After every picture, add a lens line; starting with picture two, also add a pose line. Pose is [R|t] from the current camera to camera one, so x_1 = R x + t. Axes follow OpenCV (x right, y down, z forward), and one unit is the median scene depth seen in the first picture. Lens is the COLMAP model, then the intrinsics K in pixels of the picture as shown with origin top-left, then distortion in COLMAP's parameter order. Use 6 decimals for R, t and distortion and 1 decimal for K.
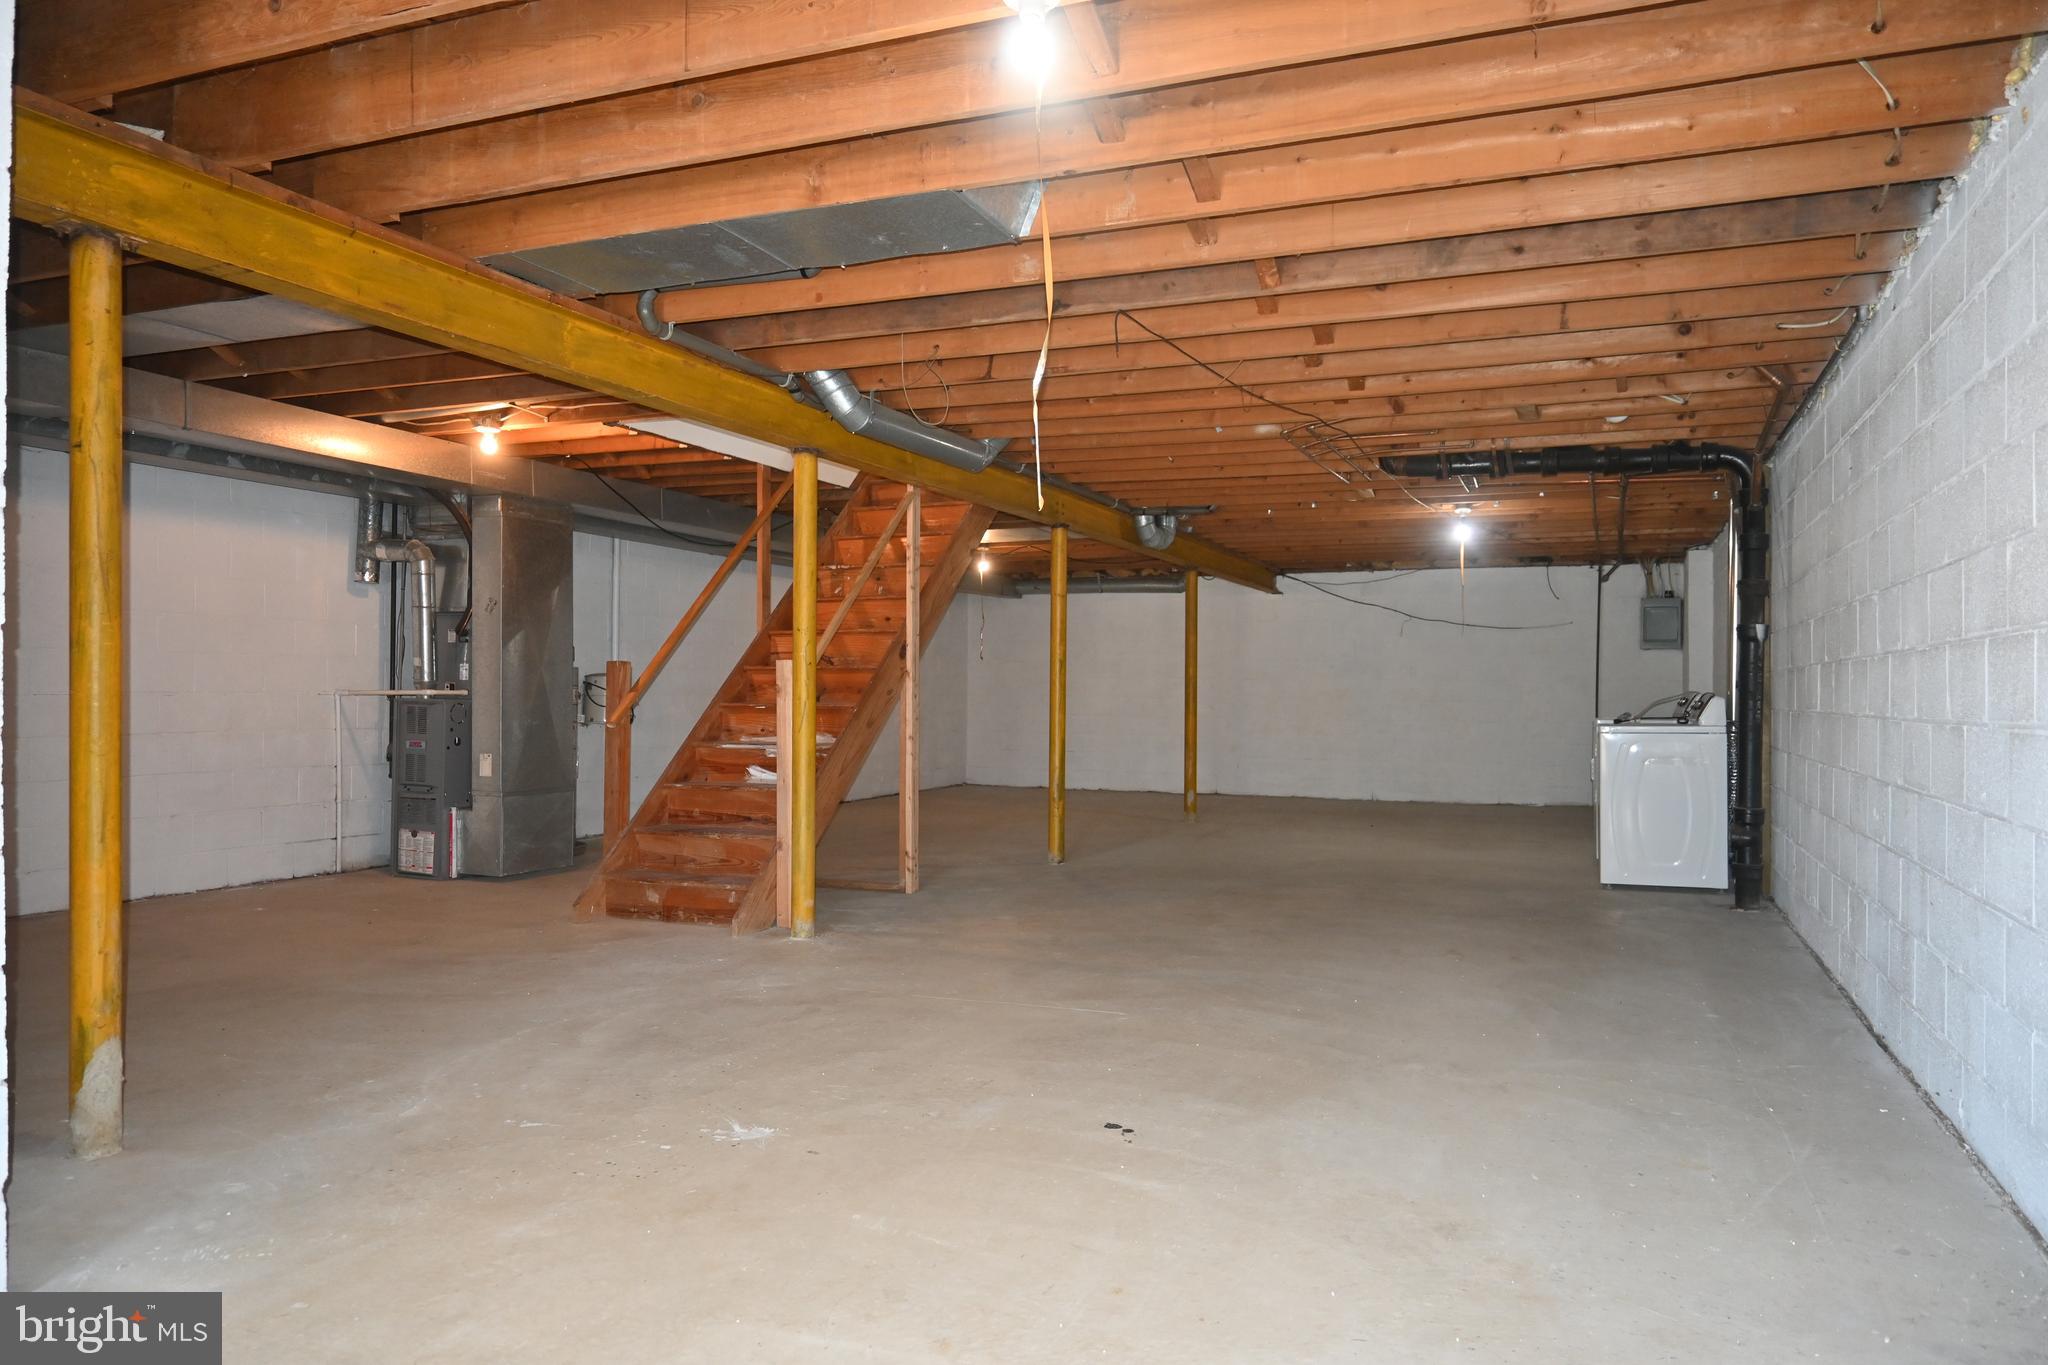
lens RADIAL K [[1388.7, 0, 1024.1], [0, 1388.7, 688.0], [0, 0, 1]] dist [0.001316, -0.003038]
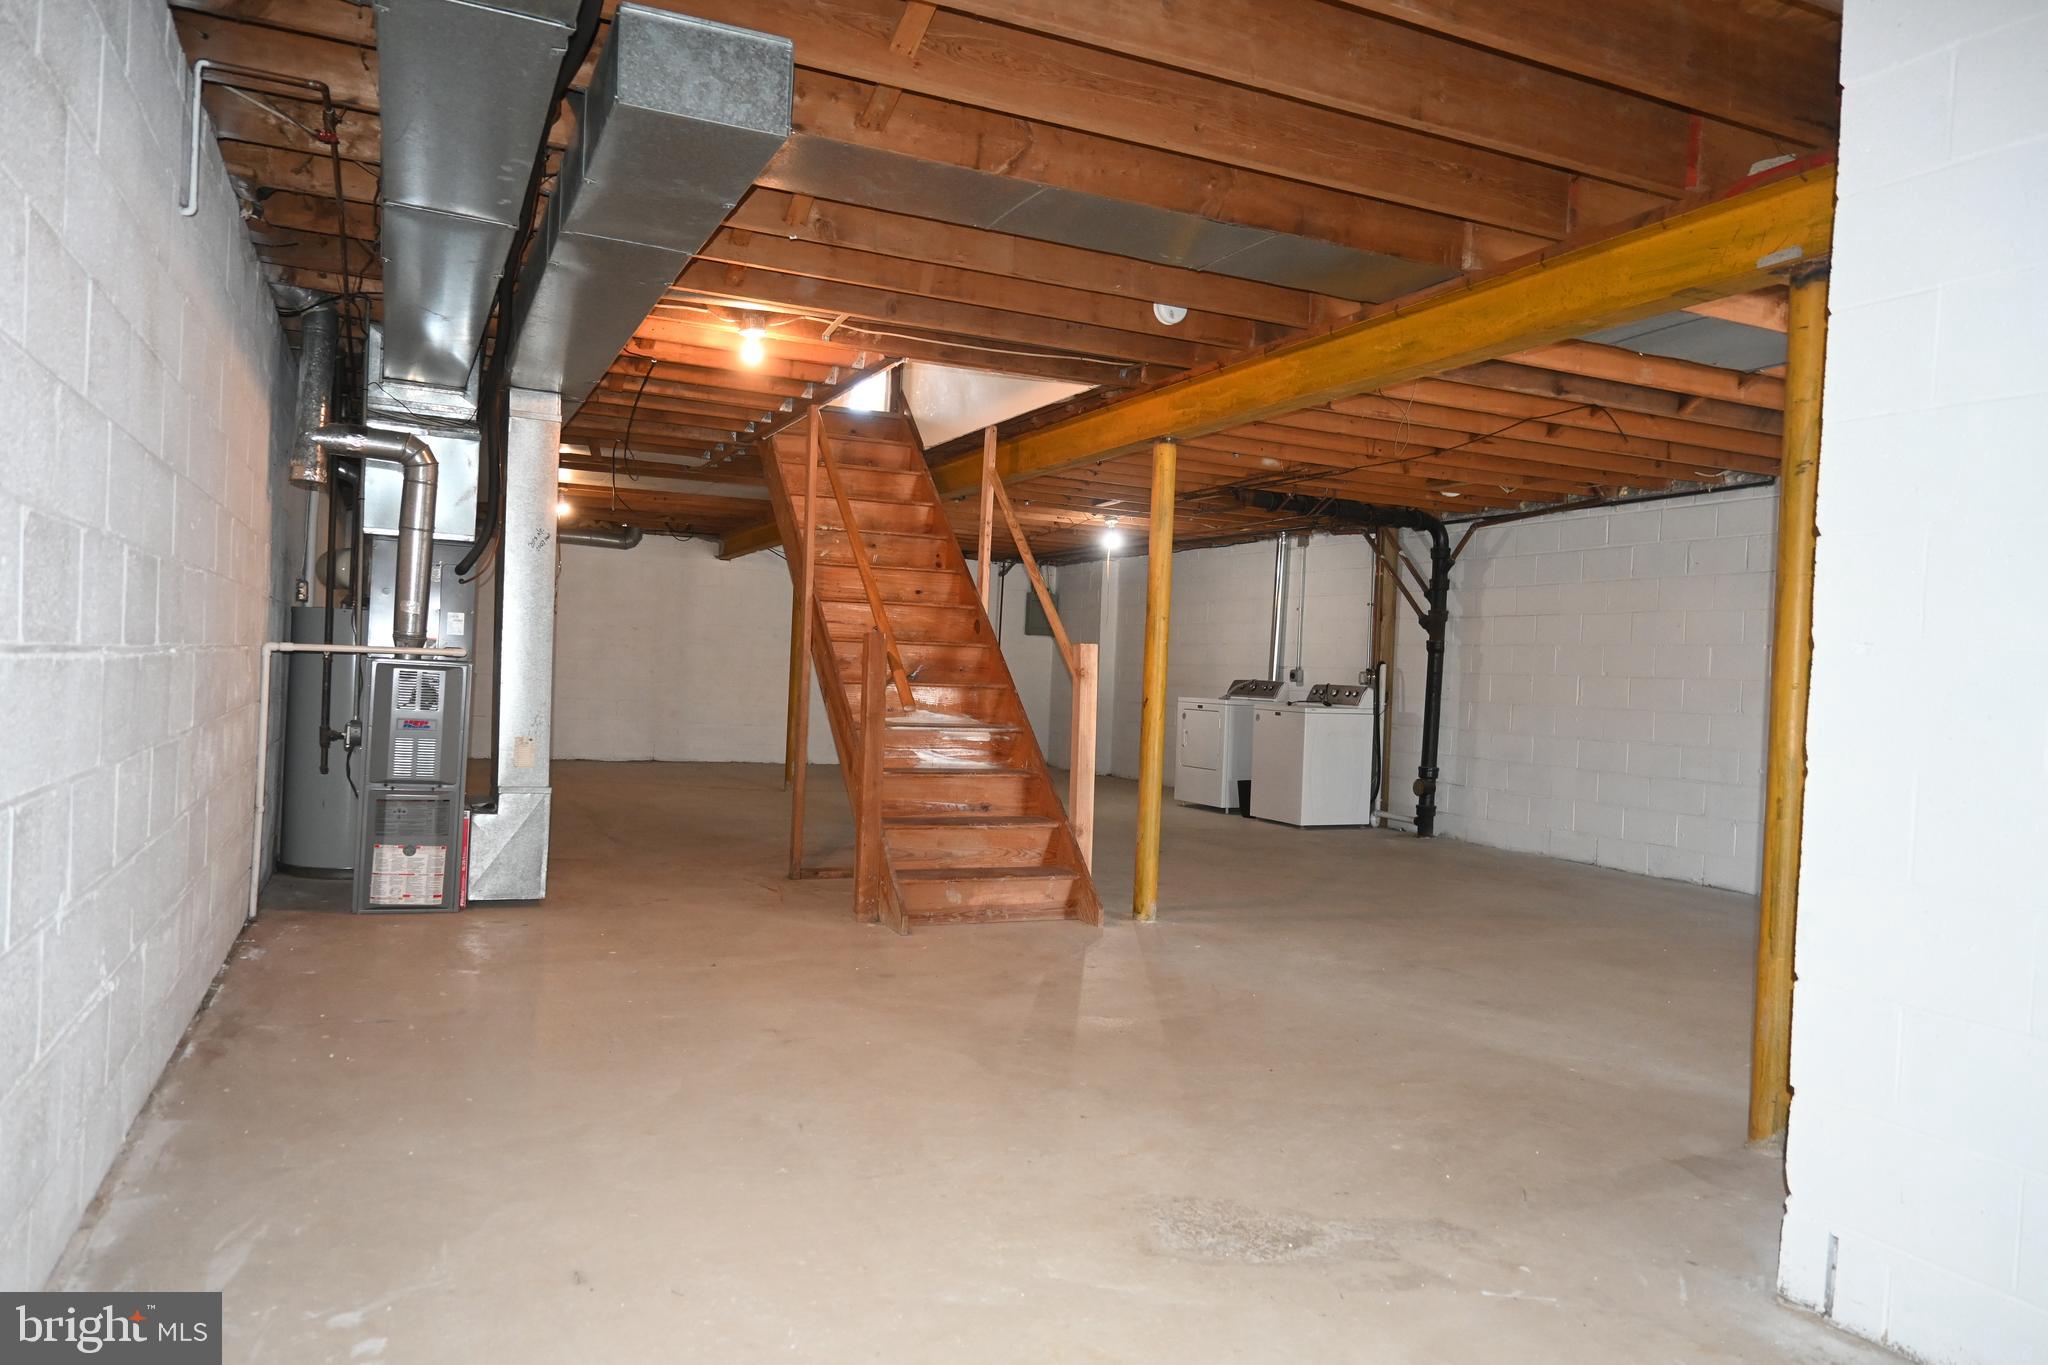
lens RADIAL K [[1388.7, 0, 1024.1], [0, 1388.7, 688.0], [0, 0, 1]] dist [0.001316, -0.003038]
pose [[0.679188, 0.016111, 0.733787, -0.758613], [-0.041785, 0.998986, 0.016743, -0.002796], [-0.732774, -0.042033, 0.679173, 0.298221]]
